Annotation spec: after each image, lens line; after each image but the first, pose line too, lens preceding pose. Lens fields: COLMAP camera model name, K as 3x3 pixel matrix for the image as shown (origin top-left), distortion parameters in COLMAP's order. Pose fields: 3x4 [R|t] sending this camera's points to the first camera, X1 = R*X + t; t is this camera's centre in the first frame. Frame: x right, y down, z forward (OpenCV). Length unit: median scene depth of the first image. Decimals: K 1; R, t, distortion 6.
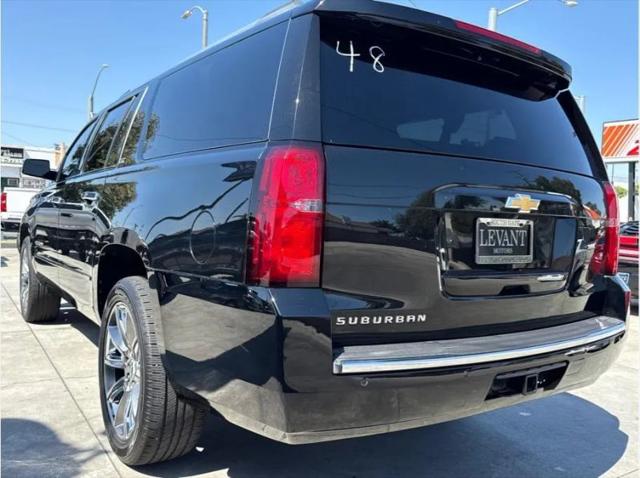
lens RADIAL K [[546.5, 0, 312.2], [0, 546.5, 243.4], [0, 0, 1]] dist [0.015649, -0.004626]
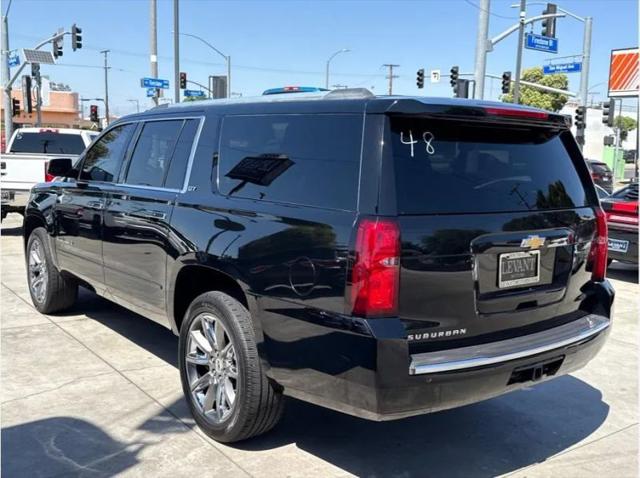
lens RADIAL K [[640.5, 0, 311.9], [0, 640.5, 242.6], [0, 0, 1]] dist [0.132926, -0.264192]
pose [[0.998105, -0.021983, 0.057468, -0.246928], [0.017032, 0.996213, 0.085262, -0.212496], [-0.059124, -0.084121, 0.994700, -0.546758]]
